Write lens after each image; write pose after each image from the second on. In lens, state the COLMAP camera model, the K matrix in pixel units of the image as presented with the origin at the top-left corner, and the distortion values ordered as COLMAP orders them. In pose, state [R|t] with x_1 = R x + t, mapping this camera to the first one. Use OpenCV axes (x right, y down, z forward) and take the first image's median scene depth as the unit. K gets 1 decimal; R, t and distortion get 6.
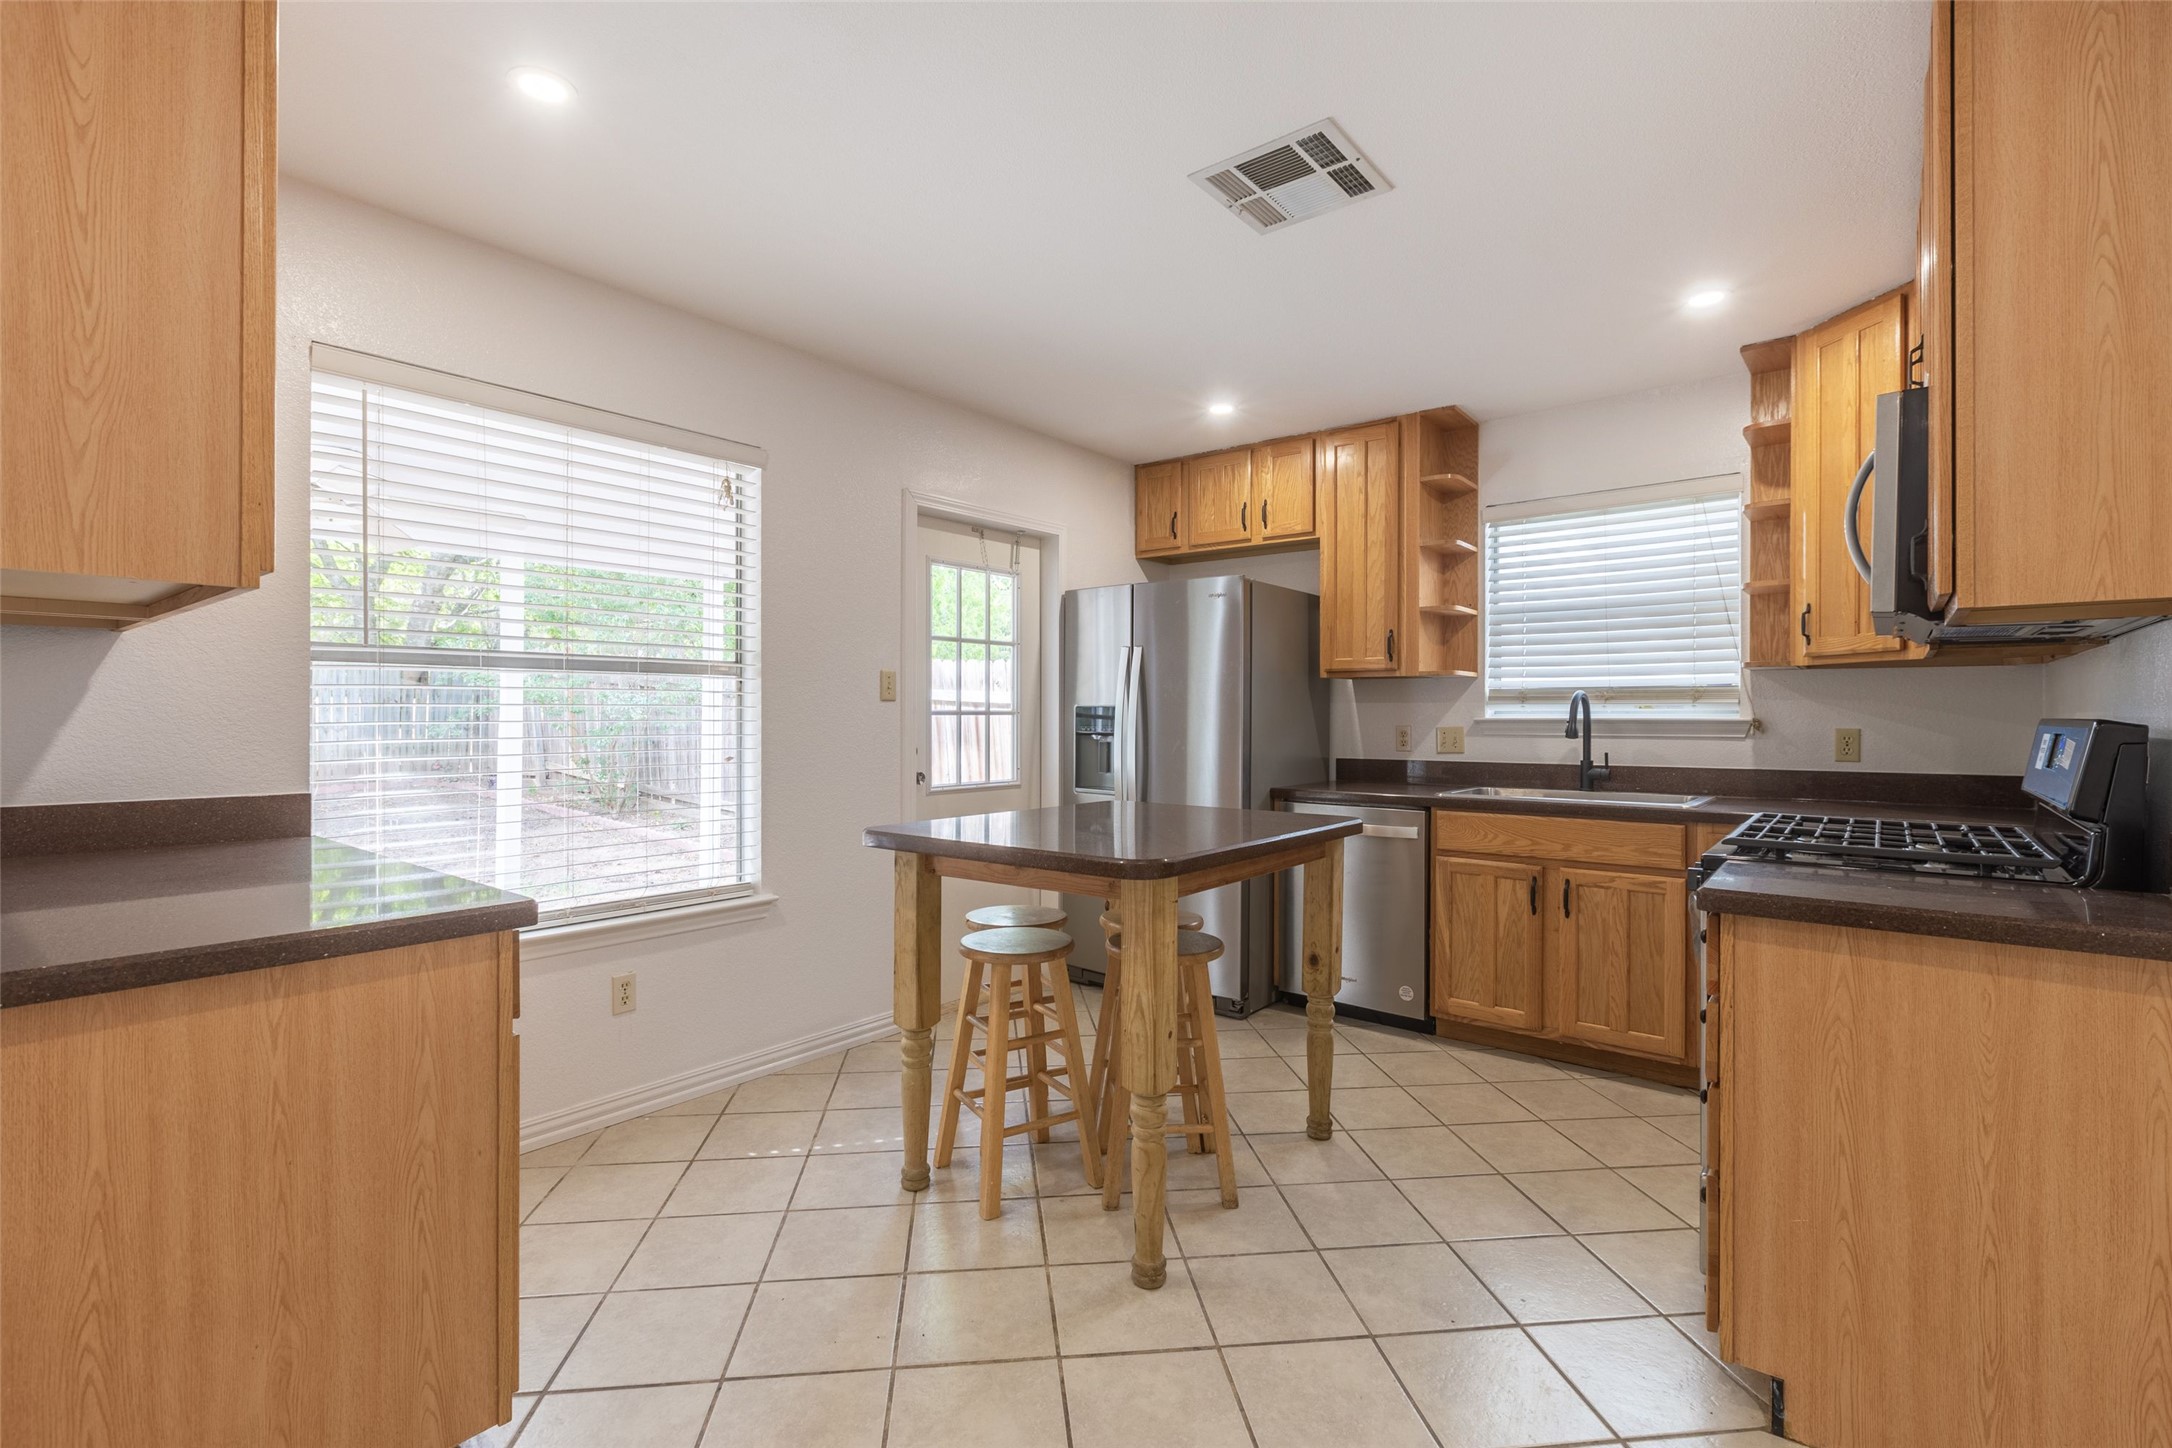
lens RADIAL K [[988.3, 0, 1088.6], [0, 988.3, 712.2], [0, 0, 1]] dist [0.000629, -0.000898]
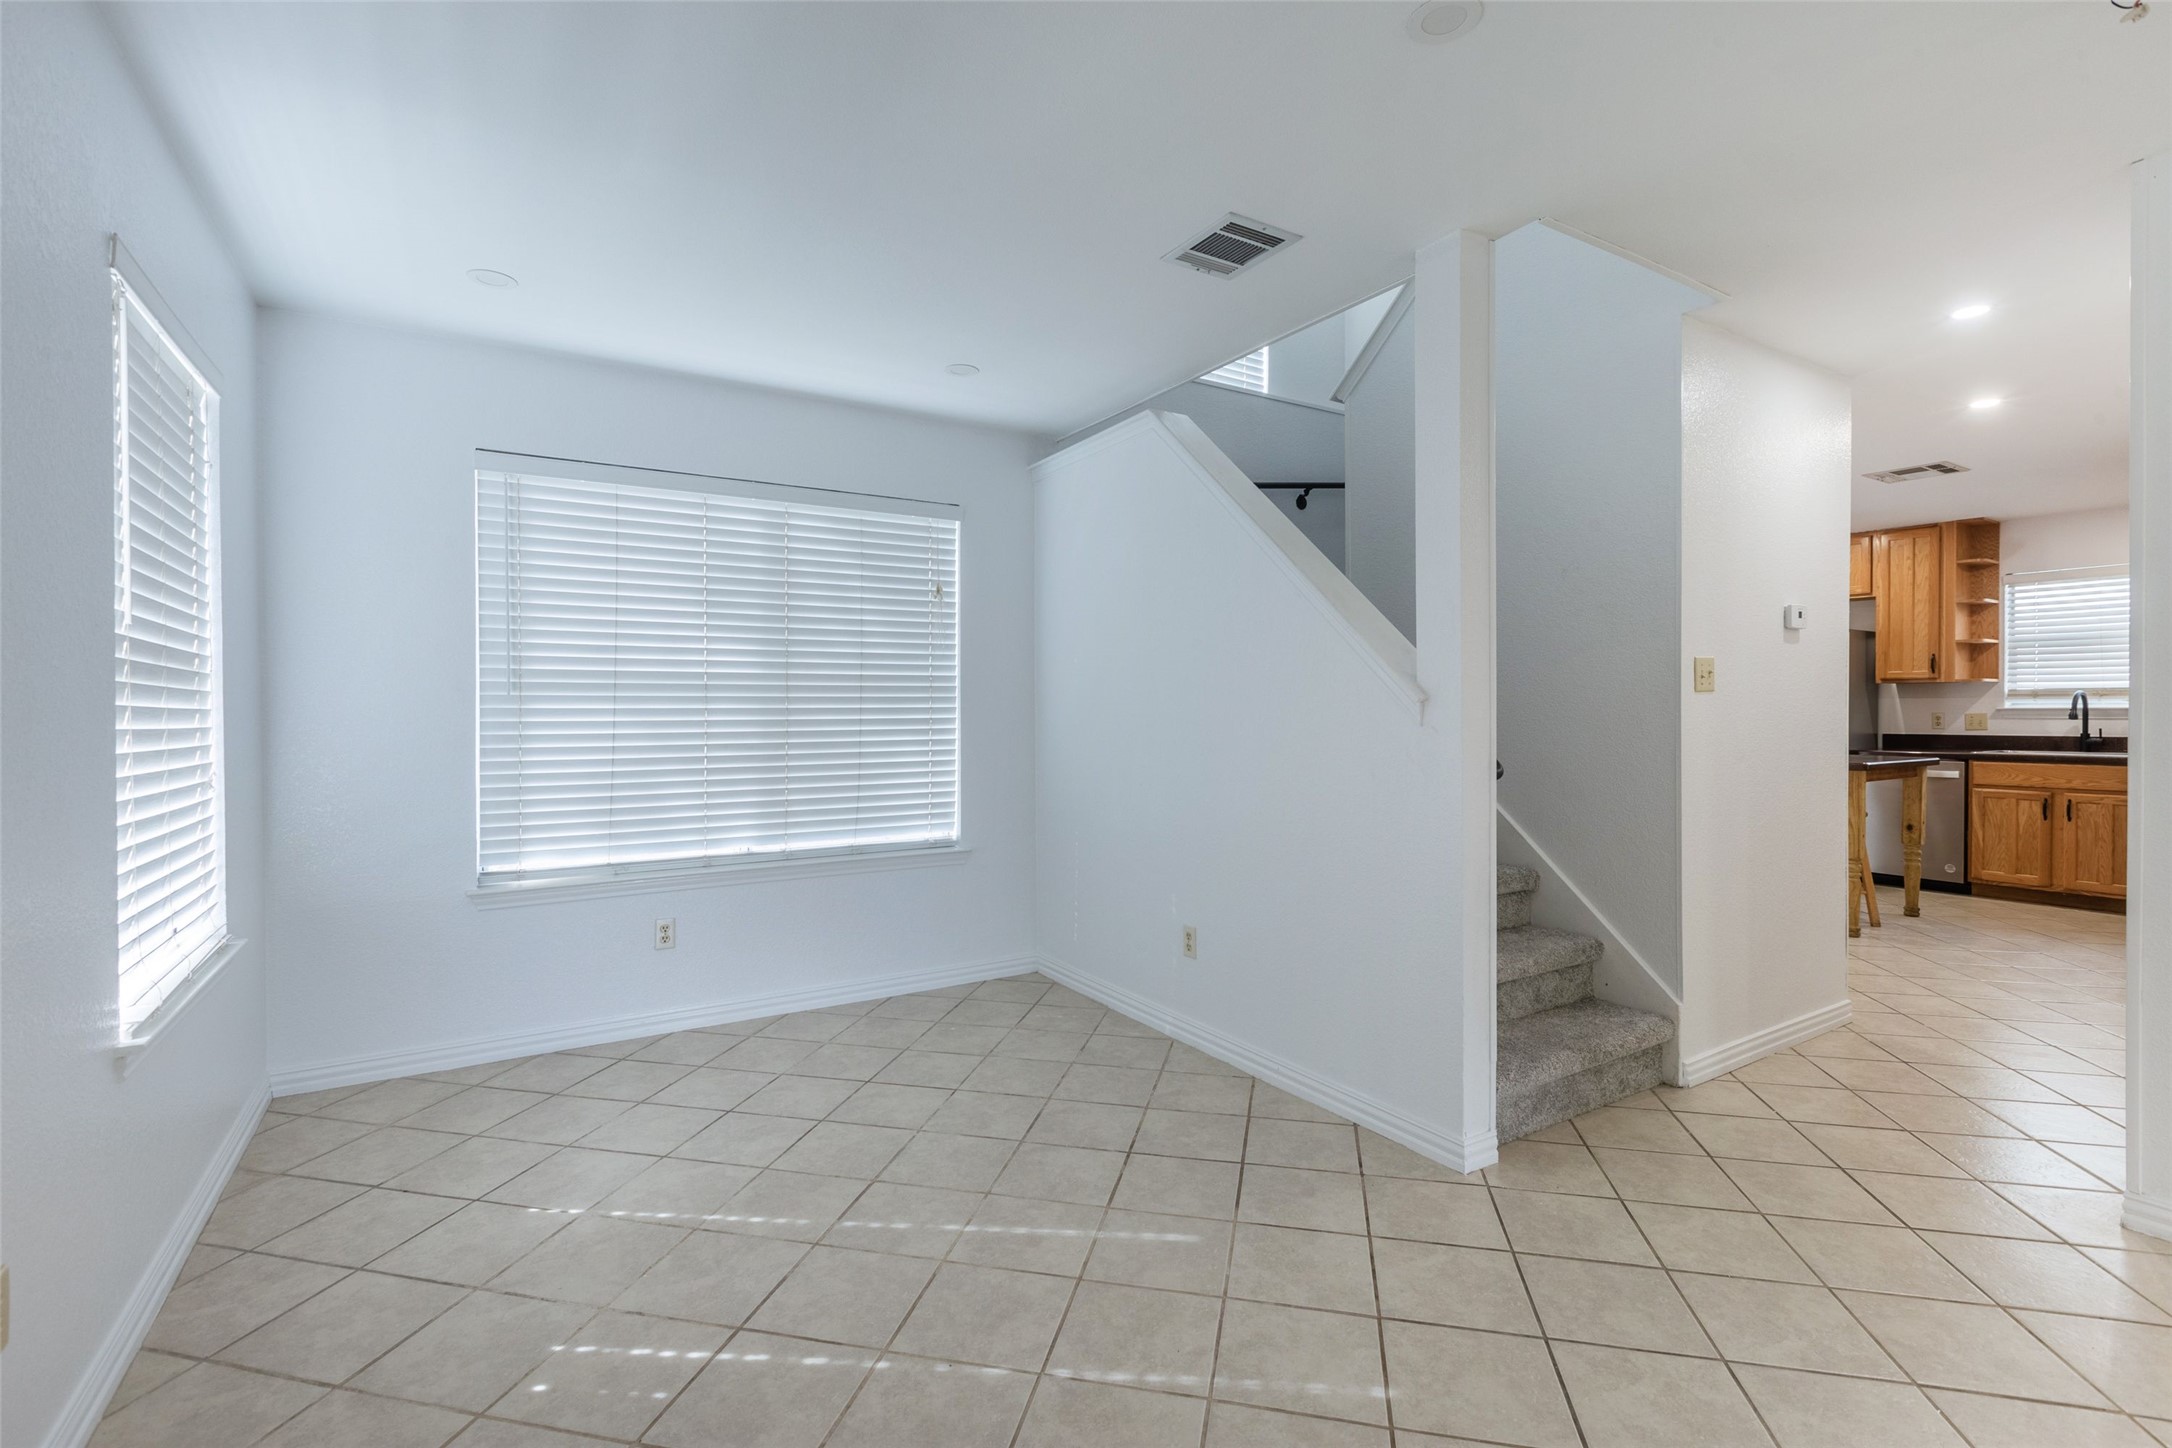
lens RADIAL K [[988.3, 0, 1084.5], [0, 988.3, 710.9], [0, 0, 1]] dist [0.000629, -0.000898]
pose [[0.944238, -0.000910, -0.329263, -0.484084], [0.002348, 0.999989, 0.003973, 0.001277], [0.329256, -0.004524, 0.944230, -1.011932]]
